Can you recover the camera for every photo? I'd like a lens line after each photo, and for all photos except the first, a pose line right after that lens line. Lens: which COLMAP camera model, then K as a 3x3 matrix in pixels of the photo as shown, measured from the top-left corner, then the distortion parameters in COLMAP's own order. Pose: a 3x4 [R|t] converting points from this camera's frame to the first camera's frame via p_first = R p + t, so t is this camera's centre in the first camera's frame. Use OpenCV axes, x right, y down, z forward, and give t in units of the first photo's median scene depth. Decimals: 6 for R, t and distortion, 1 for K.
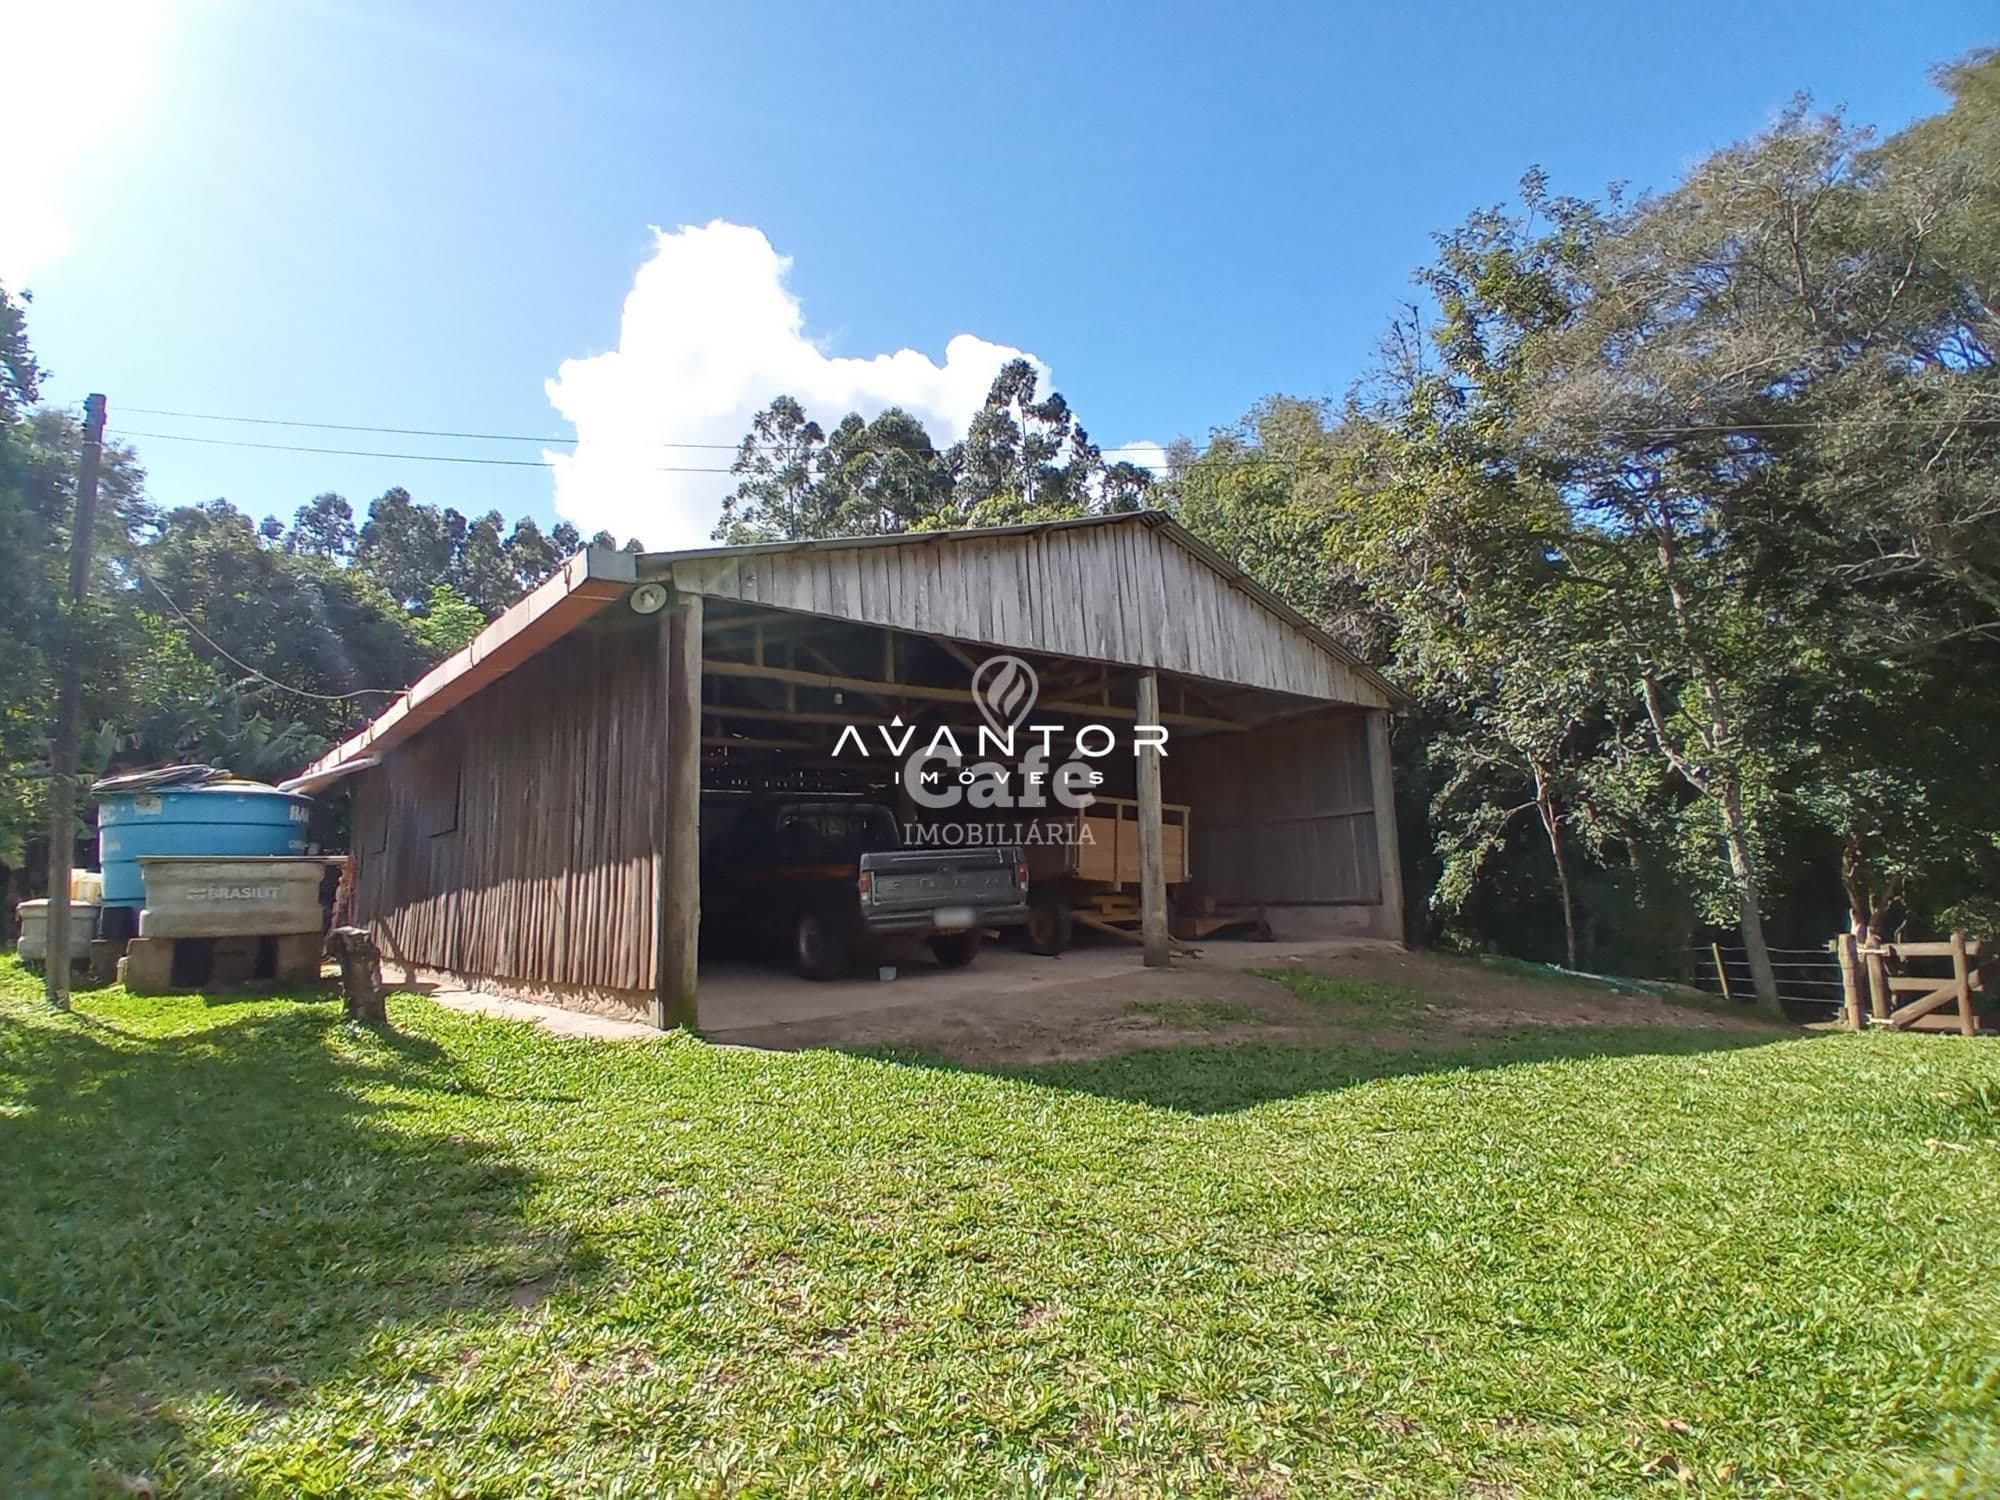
lens RADIAL K [[974.6, 0, 1010.8], [0, 974.6, 748.5], [0, 0, 1]] dist [0.002792, -0.043916]
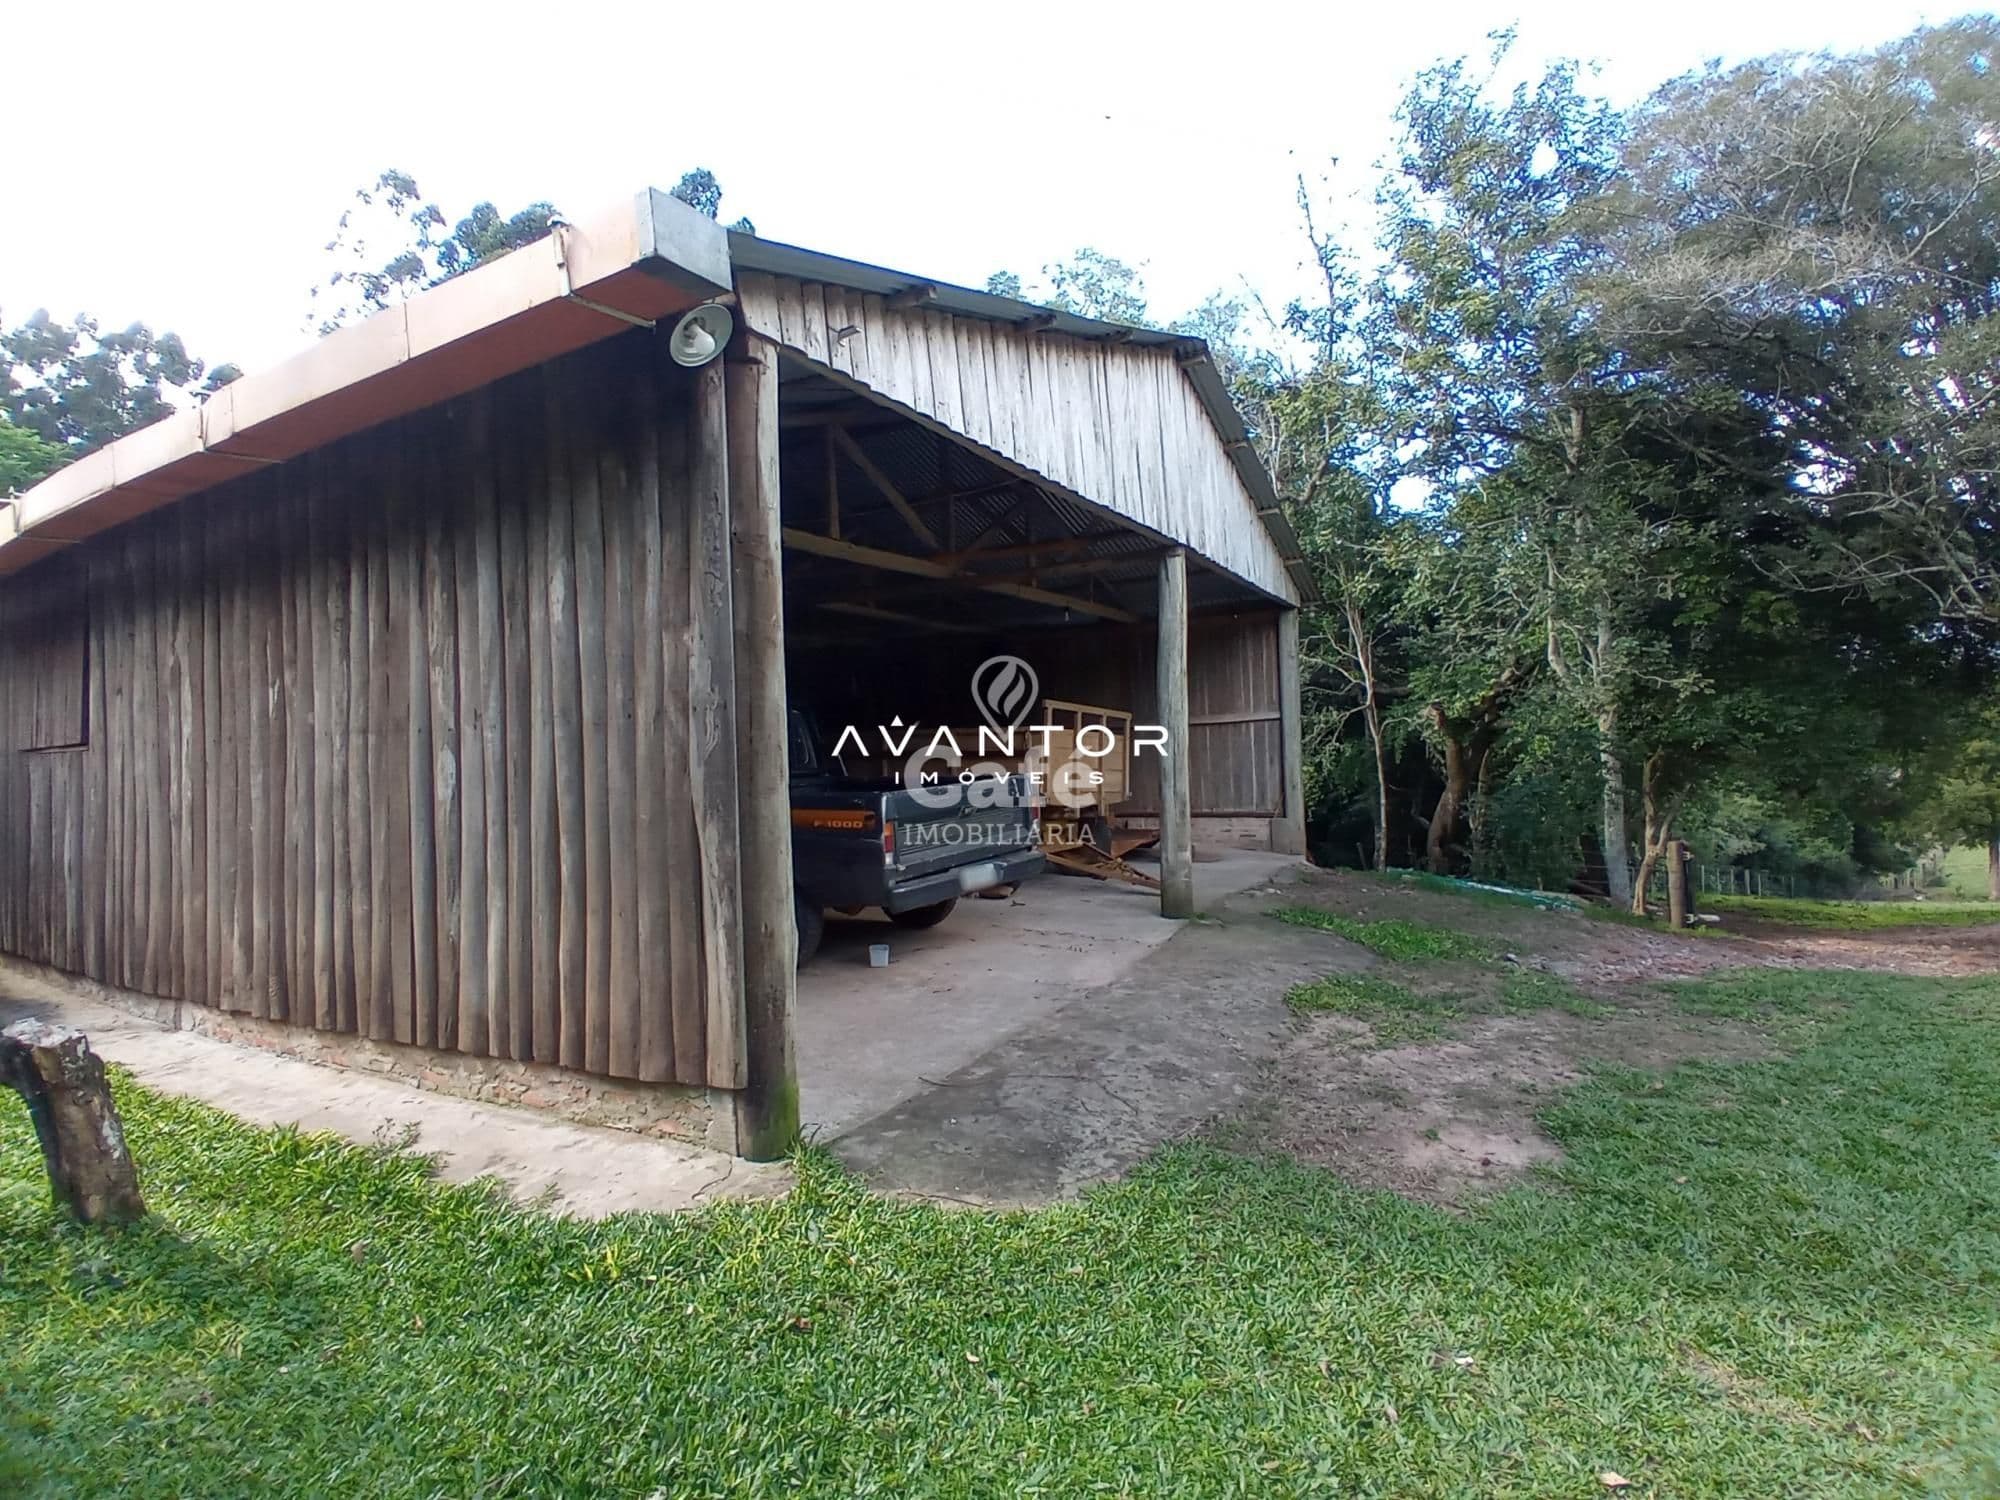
lens RADIAL K [[974.6, 0, 1010.8], [0, 974.6, 748.5], [0, 0, 1]] dist [0.002792, -0.043916]
pose [[0.936373, 0.001999, 0.351001, -0.304823], [-0.046286, 0.991954, 0.117830, -0.007146], [-0.347942, -0.126580, 0.928932, 0.348417]]
